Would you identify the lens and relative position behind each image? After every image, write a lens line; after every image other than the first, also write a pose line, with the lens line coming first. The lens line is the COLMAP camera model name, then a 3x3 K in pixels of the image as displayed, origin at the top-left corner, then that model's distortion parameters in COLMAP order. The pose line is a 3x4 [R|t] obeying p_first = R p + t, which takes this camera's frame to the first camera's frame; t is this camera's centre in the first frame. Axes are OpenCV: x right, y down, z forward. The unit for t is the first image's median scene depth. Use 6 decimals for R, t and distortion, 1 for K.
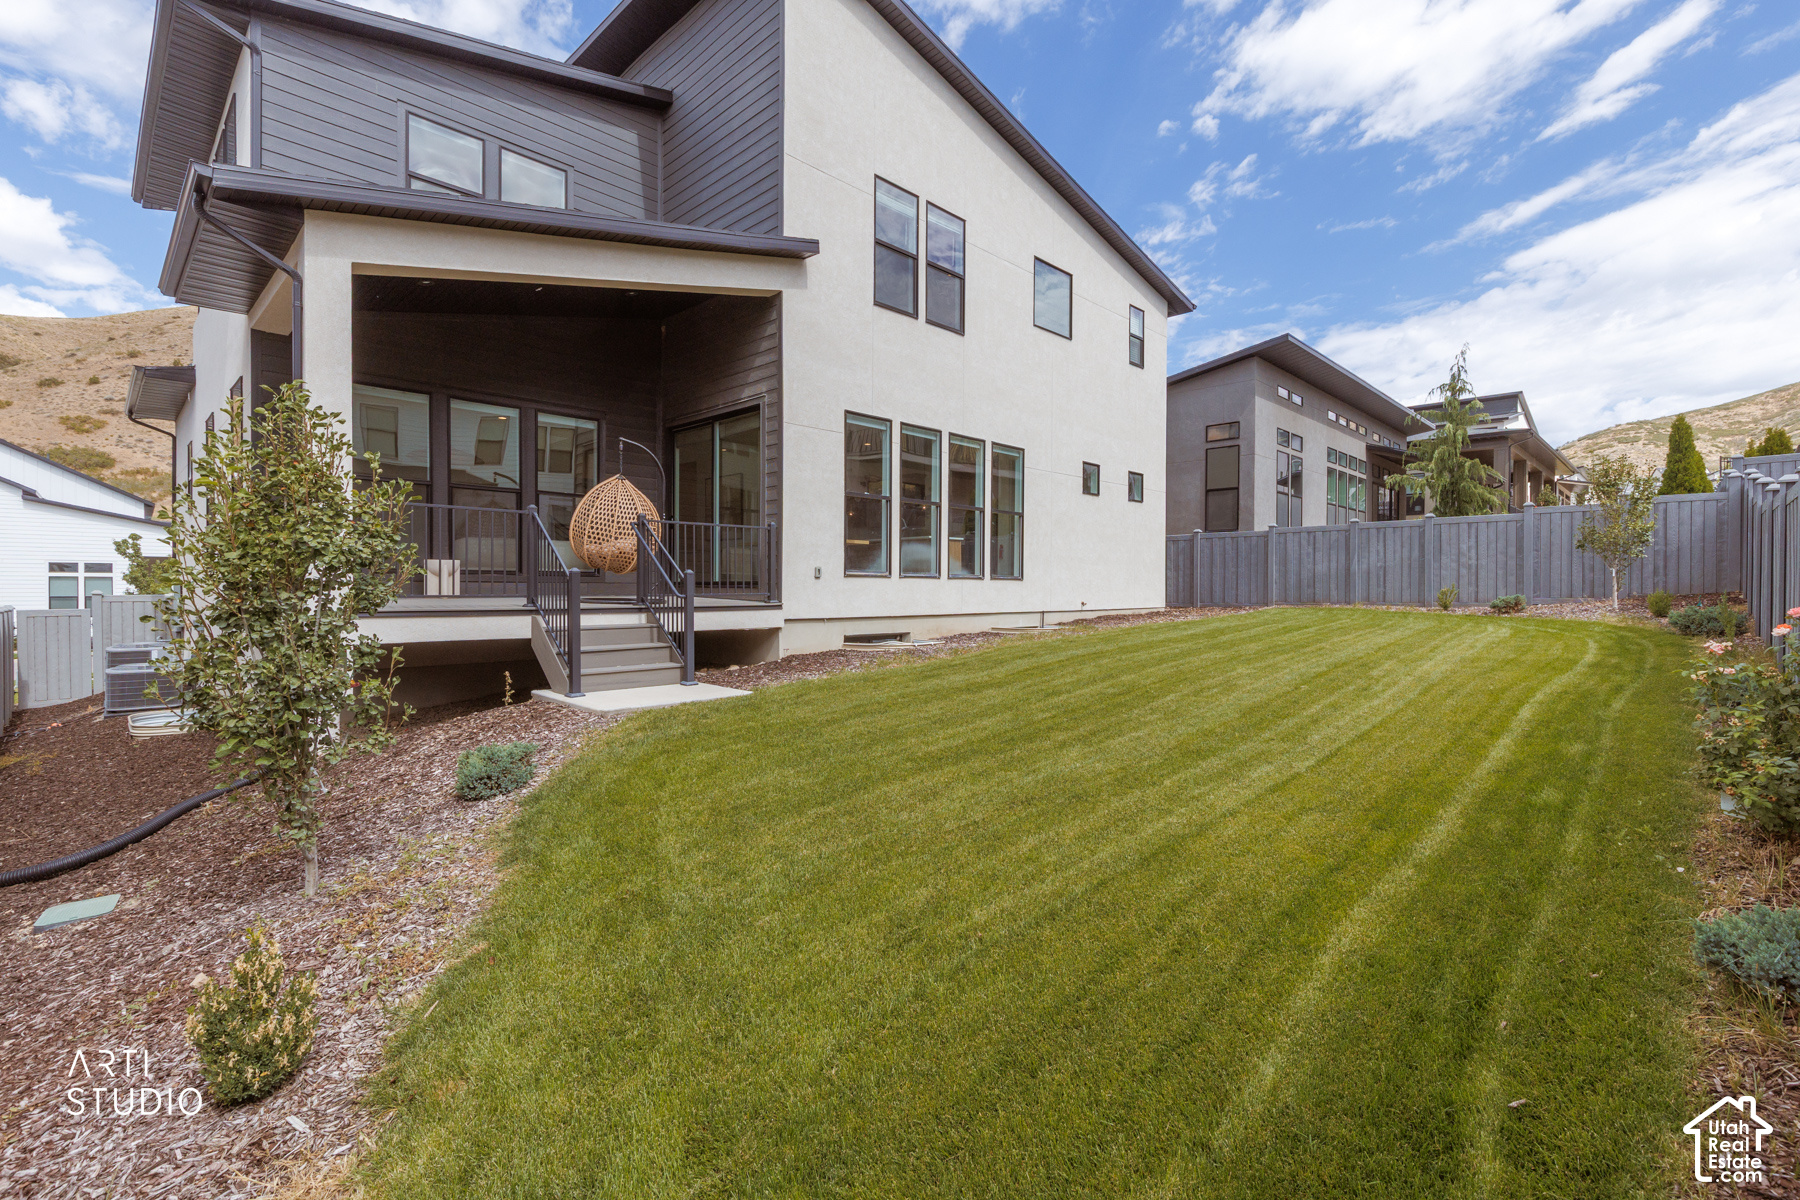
lens RADIAL K [[802.8, 0, 915.2], [0, 802.8, 596.5], [0, 0, 1]] dist [0.000275, -0.000044]
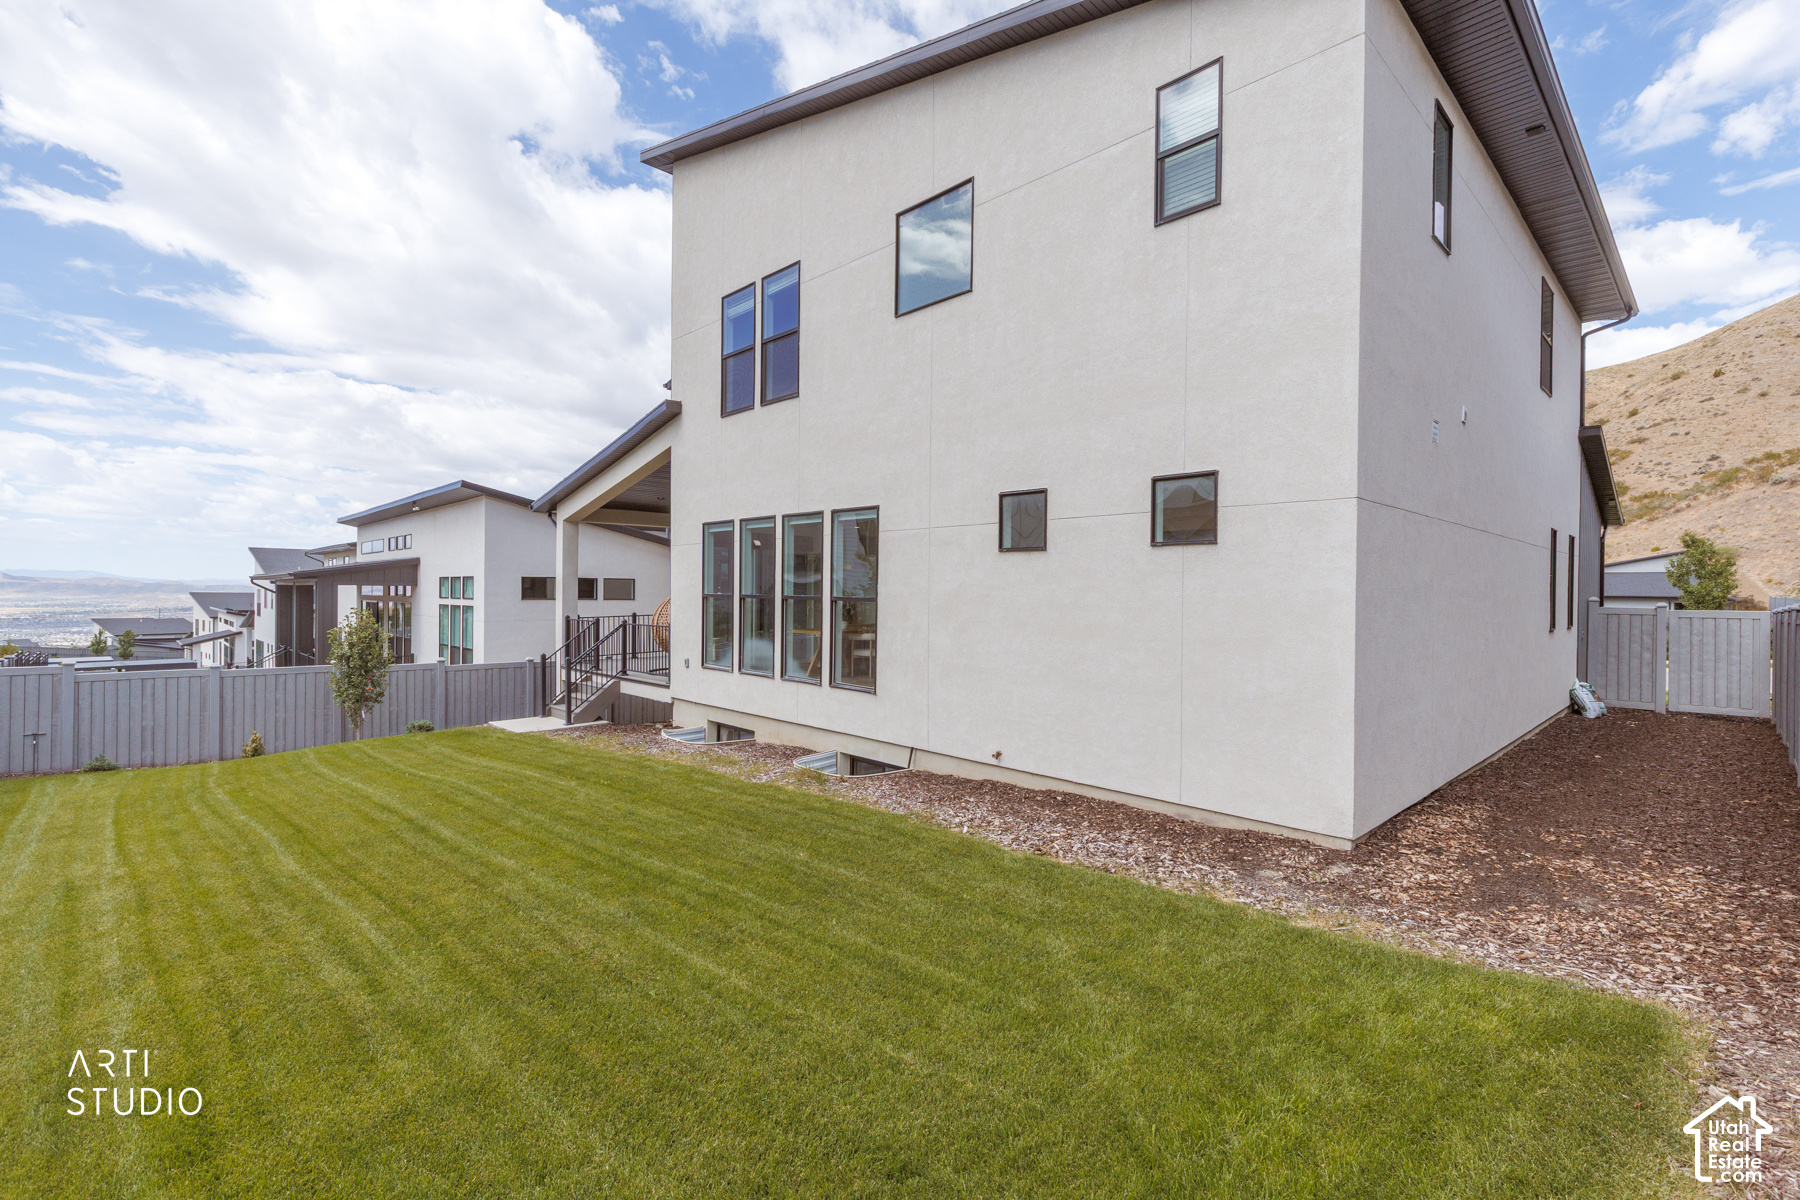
lens RADIAL K [[802.8, 0, 915.2], [0, 802.8, 596.5], [0, 0, 1]] dist [0.000275, -0.000044]
pose [[-0.031402, 0.003626, -0.999500, 0.920854], [-0.022506, 0.999737, 0.004334, -0.121353], [0.999253, 0.022631, -0.031312, 1.170688]]
